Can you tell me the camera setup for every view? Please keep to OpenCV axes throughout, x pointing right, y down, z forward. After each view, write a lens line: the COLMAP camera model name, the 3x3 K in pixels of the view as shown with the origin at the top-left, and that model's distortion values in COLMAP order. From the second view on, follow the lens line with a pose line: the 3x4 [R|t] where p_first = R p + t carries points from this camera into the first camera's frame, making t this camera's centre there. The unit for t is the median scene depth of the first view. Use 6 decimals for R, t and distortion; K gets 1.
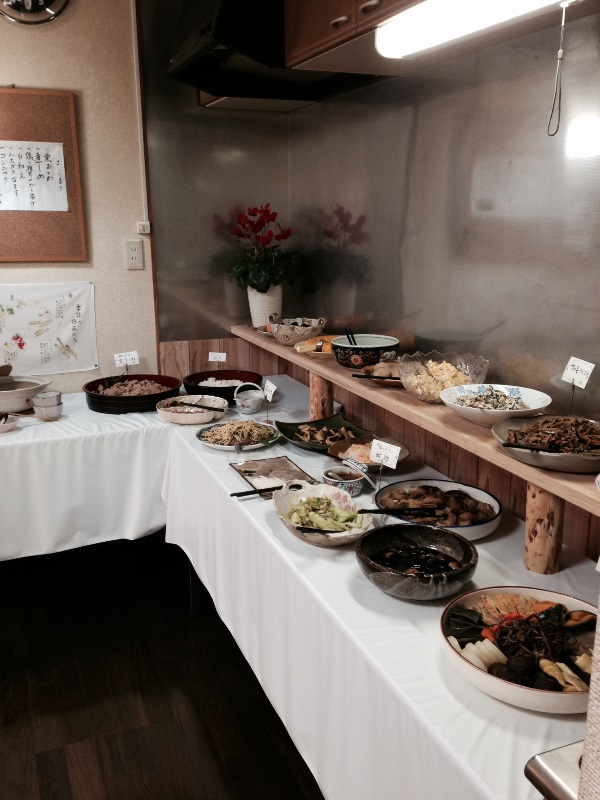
lens RADIAL K [[718.2, 0, 300.0], [0, 718.2, 400.0], [0, 0, 1]] dist [0.158474, -0.262134]
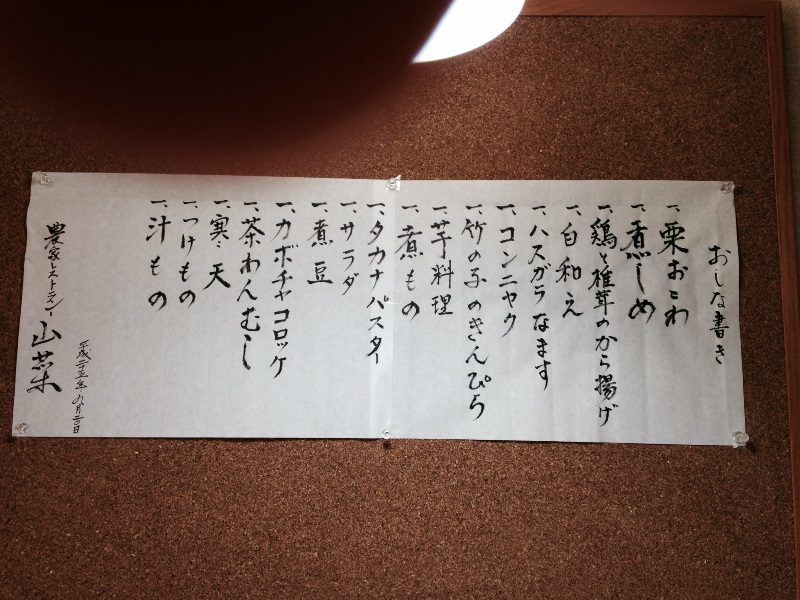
lens RADIAL K [[718.2, 0, 400.0], [0, 718.2, 300.0], [0, 0, 1]] dist [0.158474, -0.262134]
pose [[0.923235, -0.045725, -0.381504, -0.331527], [-0.106458, 0.923583, -0.368322, -0.205819], [0.369192, 0.380662, 0.847817, 0.752610]]
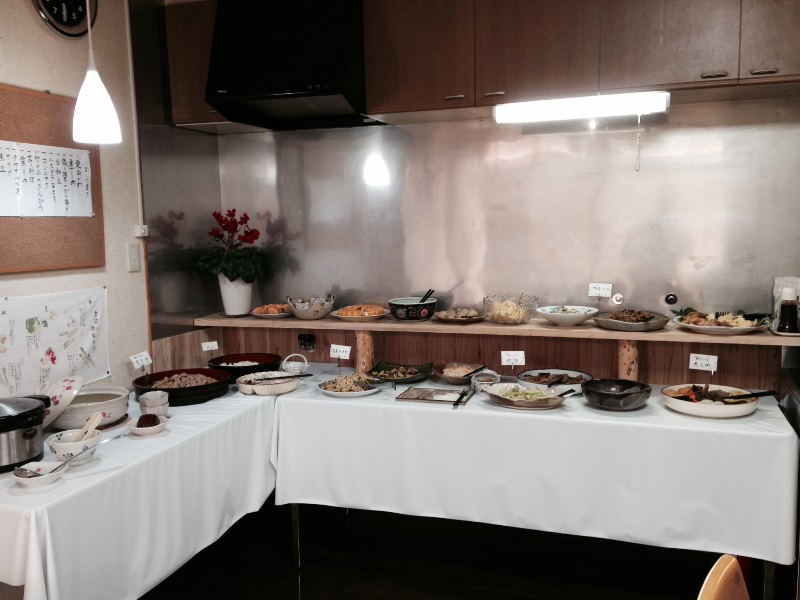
lens RADIAL K [[718.2, 0, 400.0], [0, 718.2, 300.0], [0, 0, 1]] dist [0.158474, -0.262134]
pose [[0.664891, -0.095351, 0.740830, -0.794213], [0.206031, 0.976753, -0.059196, -0.004539], [-0.717963, 0.191993, 0.669079, 0.064309]]
